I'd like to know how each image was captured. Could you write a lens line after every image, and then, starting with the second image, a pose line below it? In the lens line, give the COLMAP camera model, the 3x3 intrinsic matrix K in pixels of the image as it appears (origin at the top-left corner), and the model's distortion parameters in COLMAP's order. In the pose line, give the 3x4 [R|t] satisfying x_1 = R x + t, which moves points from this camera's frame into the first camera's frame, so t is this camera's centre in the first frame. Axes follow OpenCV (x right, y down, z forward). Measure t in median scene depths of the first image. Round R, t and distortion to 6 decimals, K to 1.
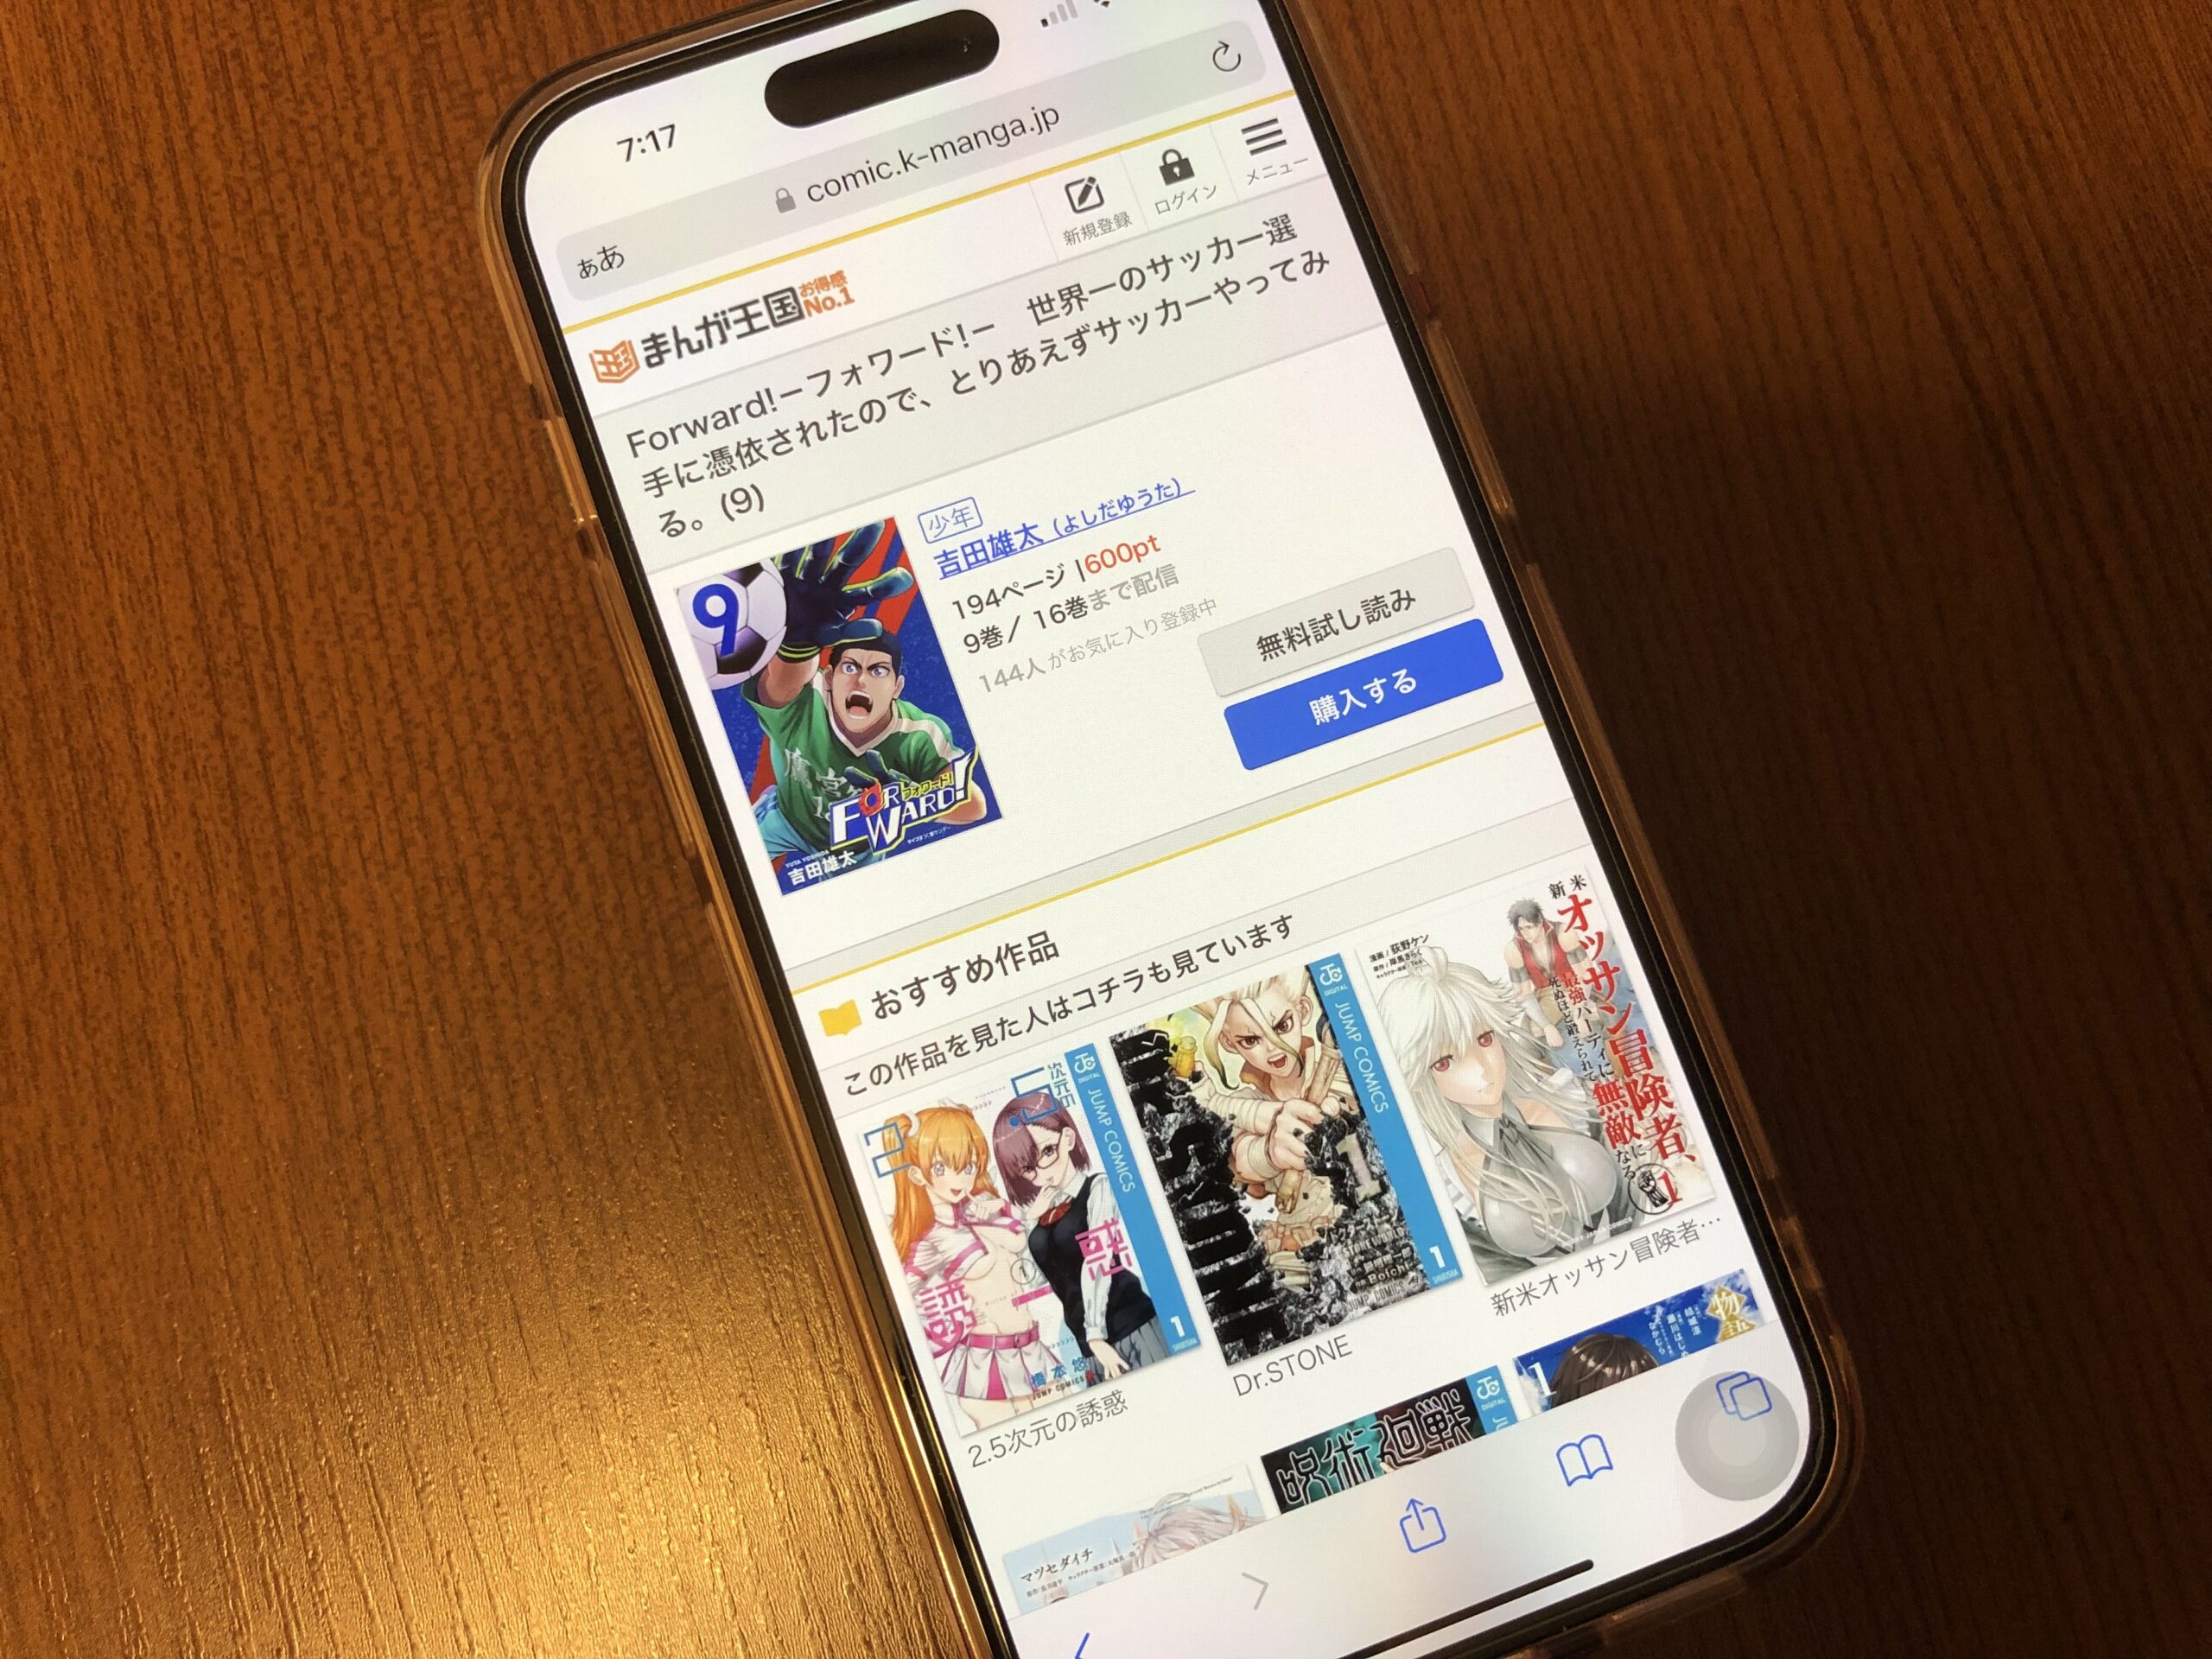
lens RADIAL K [[1787.1, 0, 1098.7], [0, 1787.1, 818.6], [0, 0, 1]] dist [0.024414, -0.034732]
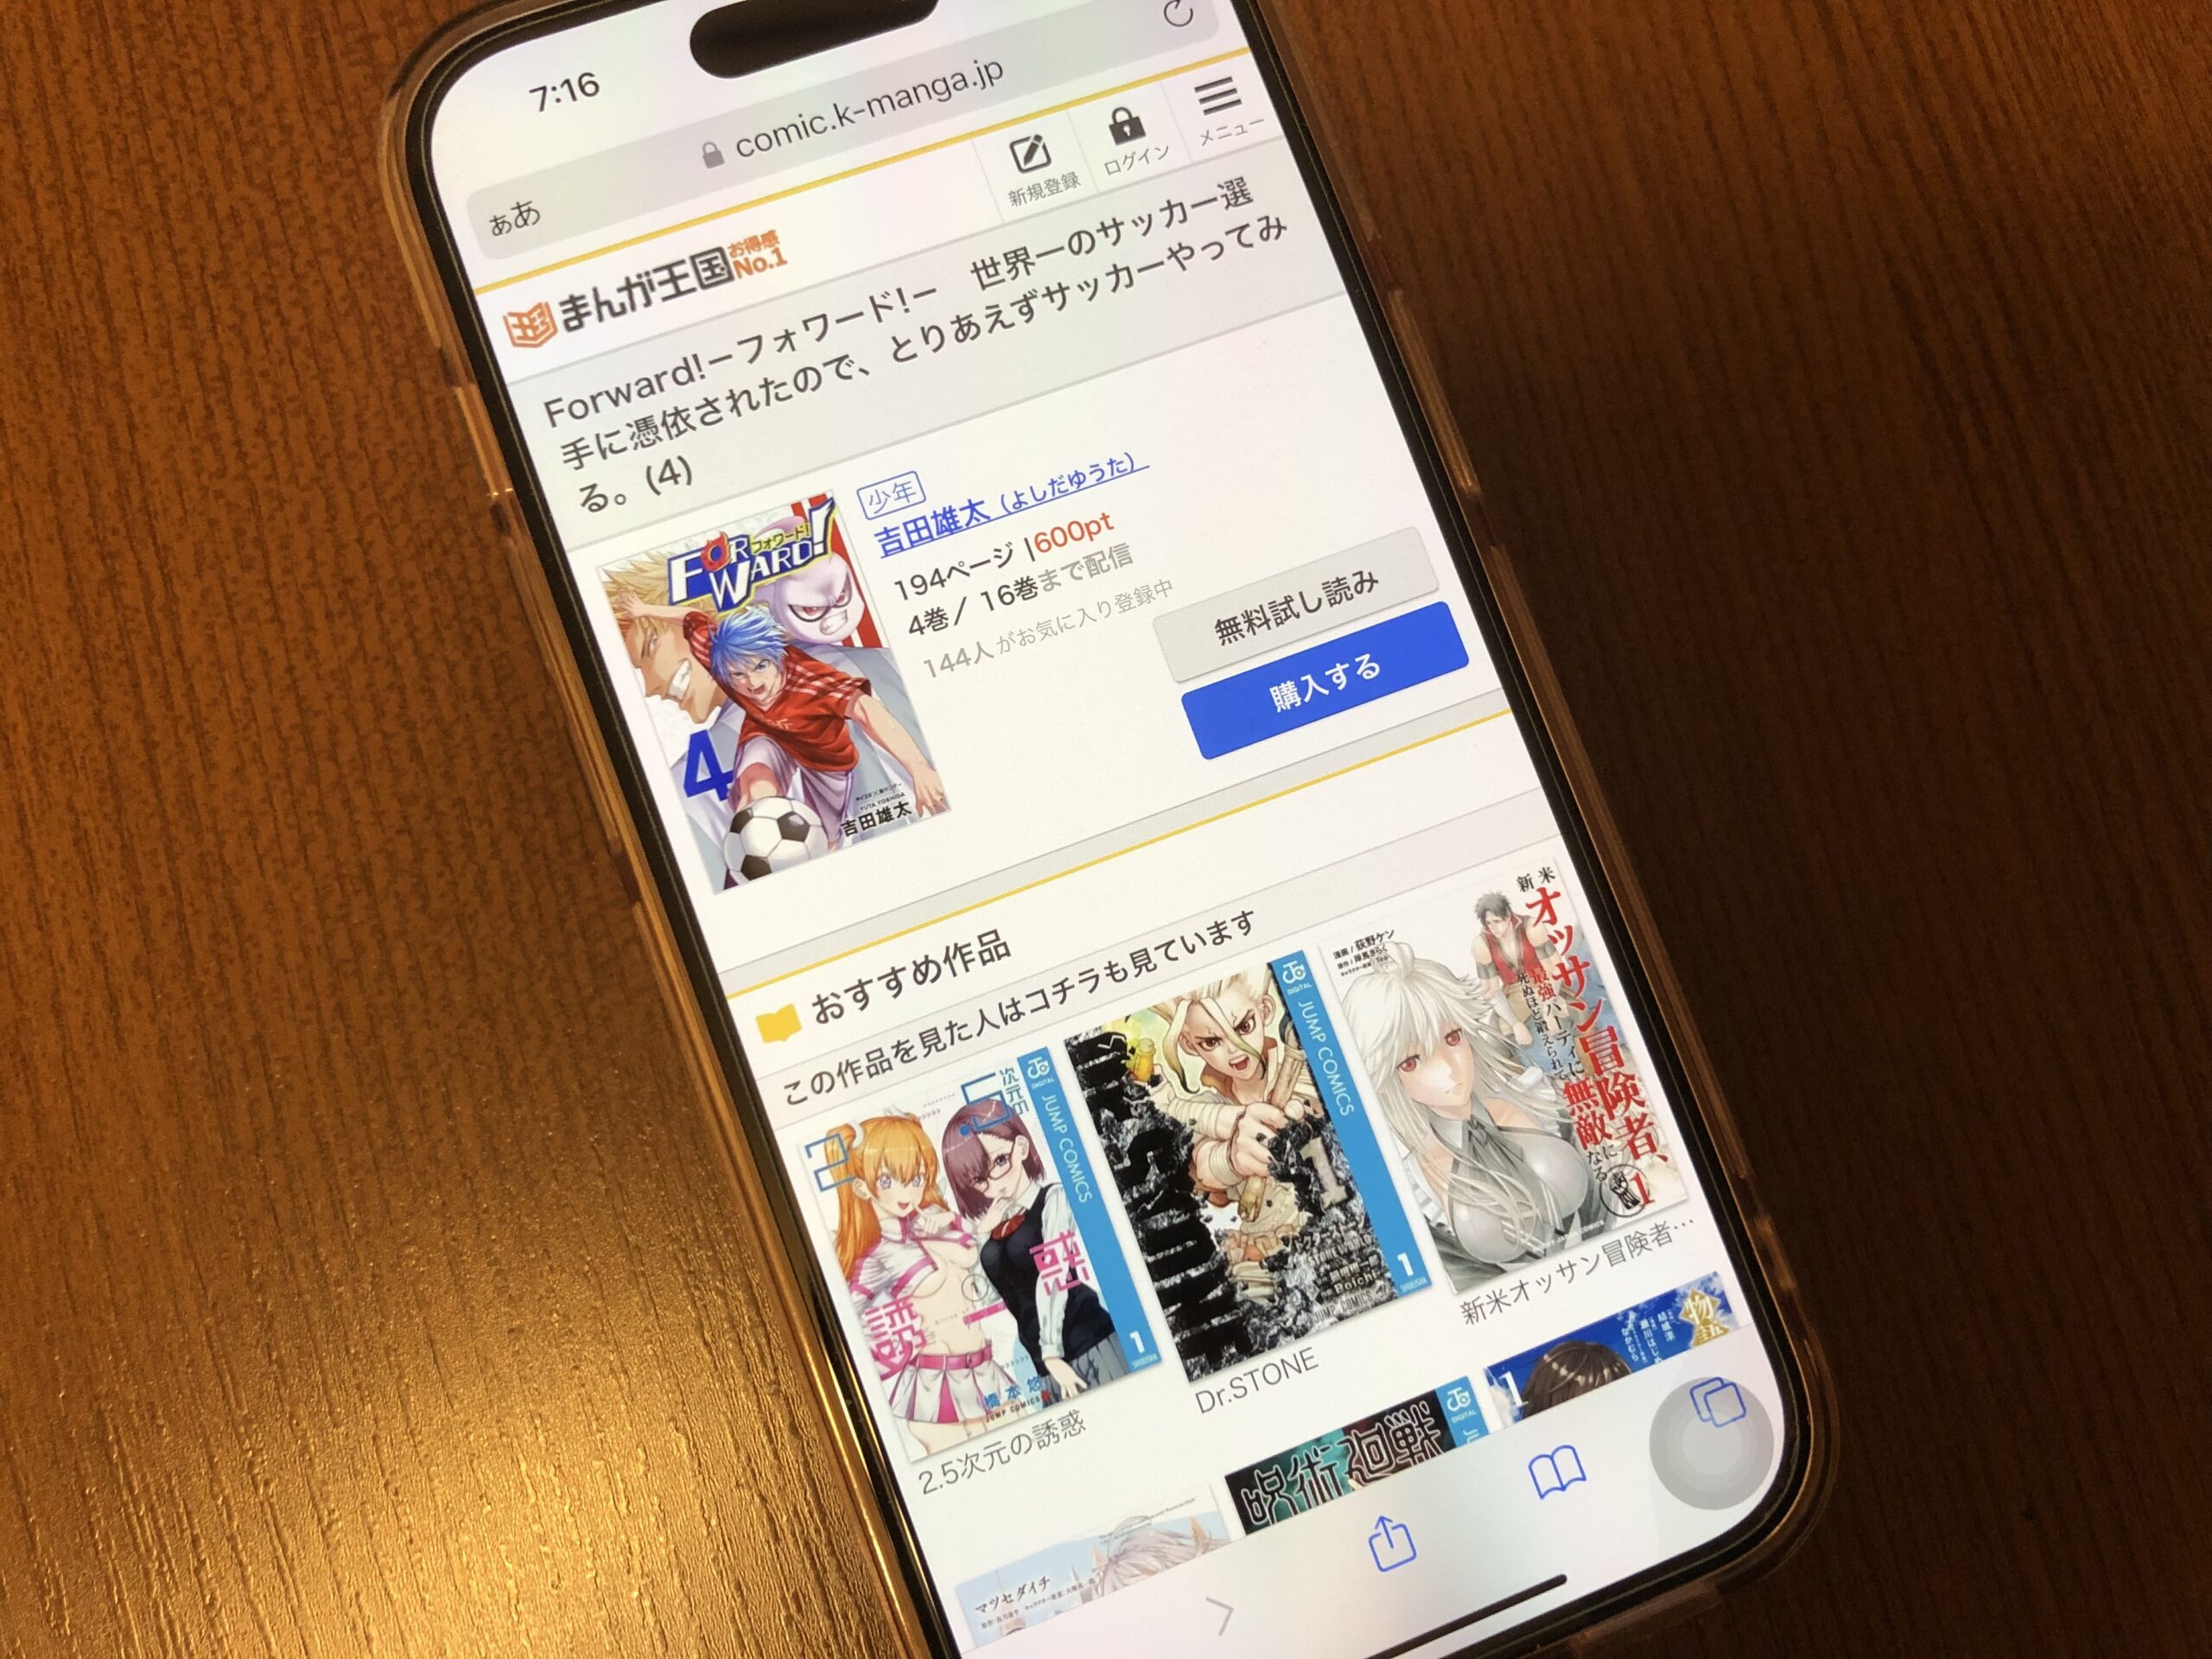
lens RADIAL K [[1783.3, 0, 1092.4], [0, 1783.3, 823.2], [0, 0, 1]] dist [0.020277, -0.019000]
pose [[0.998619, -0.004322, 0.052352, -0.027913], [0.003770, 0.999936, 0.010639, -0.003397], [-0.052395, -0.010427, 0.998572, 0.051334]]
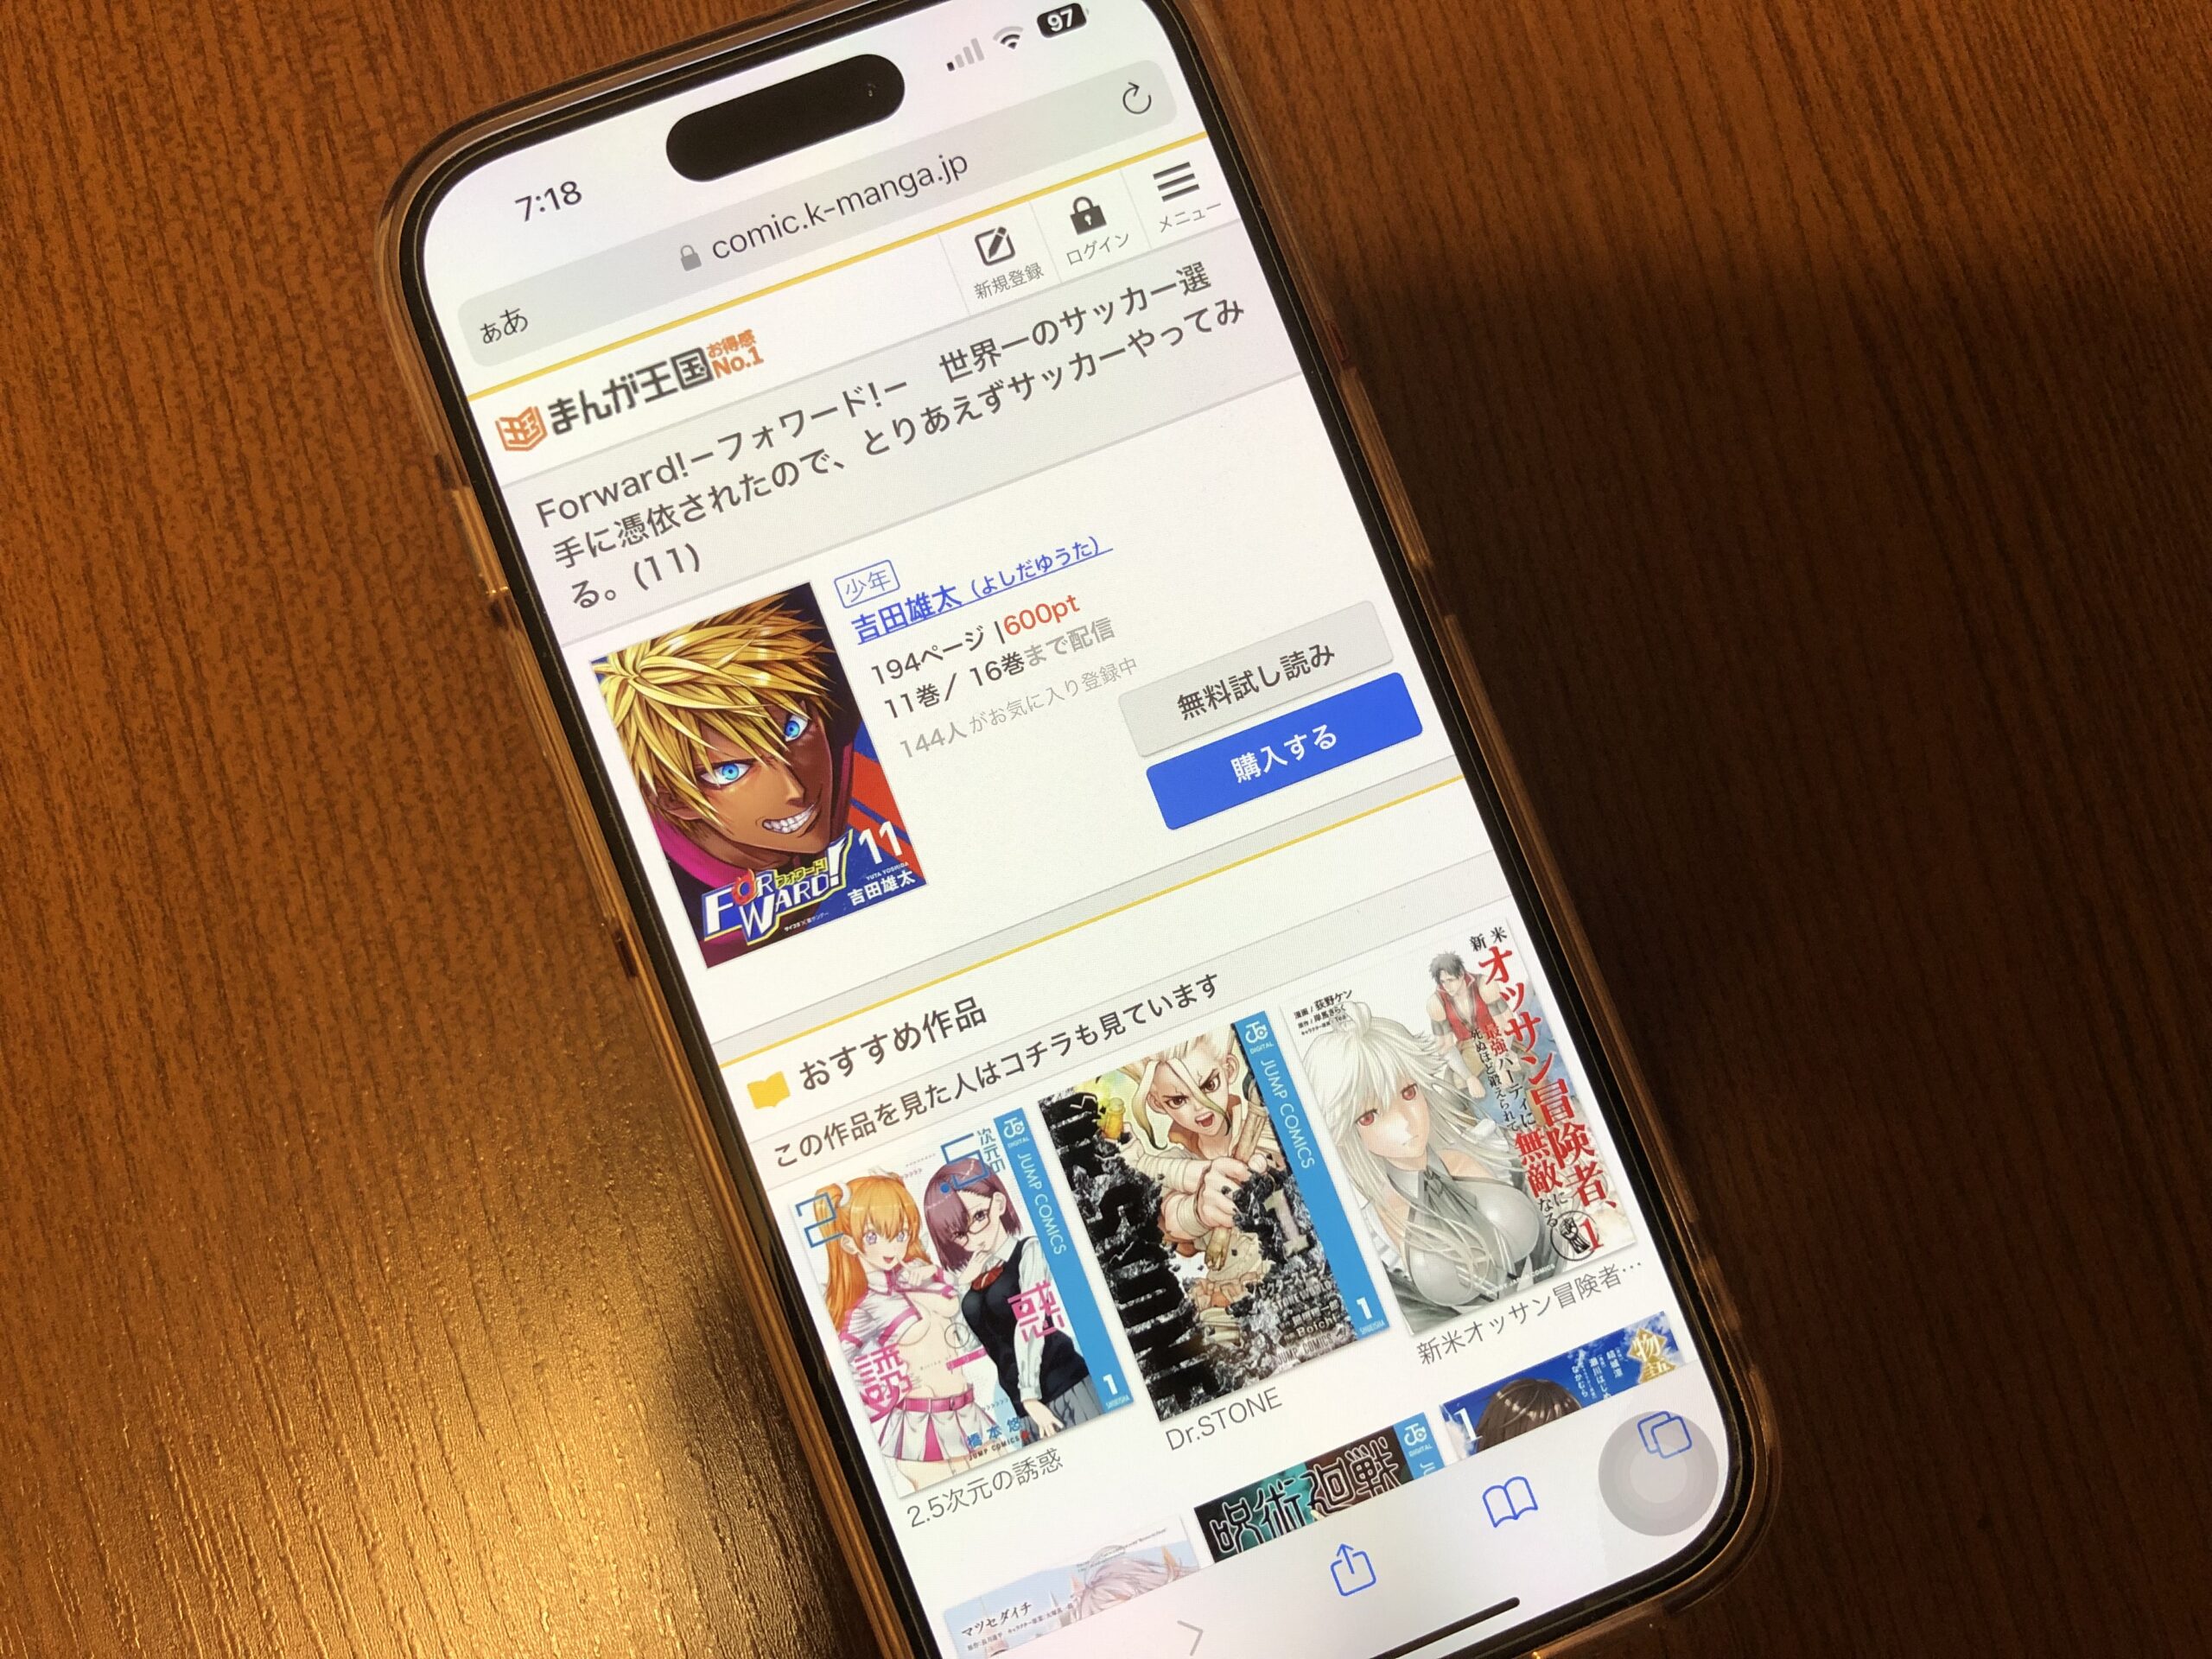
lens RADIAL K [[1788.2, 0, 1097.9], [0, 1788.2, 824.2], [0, 0, 1]] dist [0.015281, -0.012434]
pose [[0.999593, -0.022545, 0.017491, 0.025781], [0.021685, 0.998617, 0.047892, -0.081113], [-0.018546, -0.047494, 0.998699, -0.000423]]
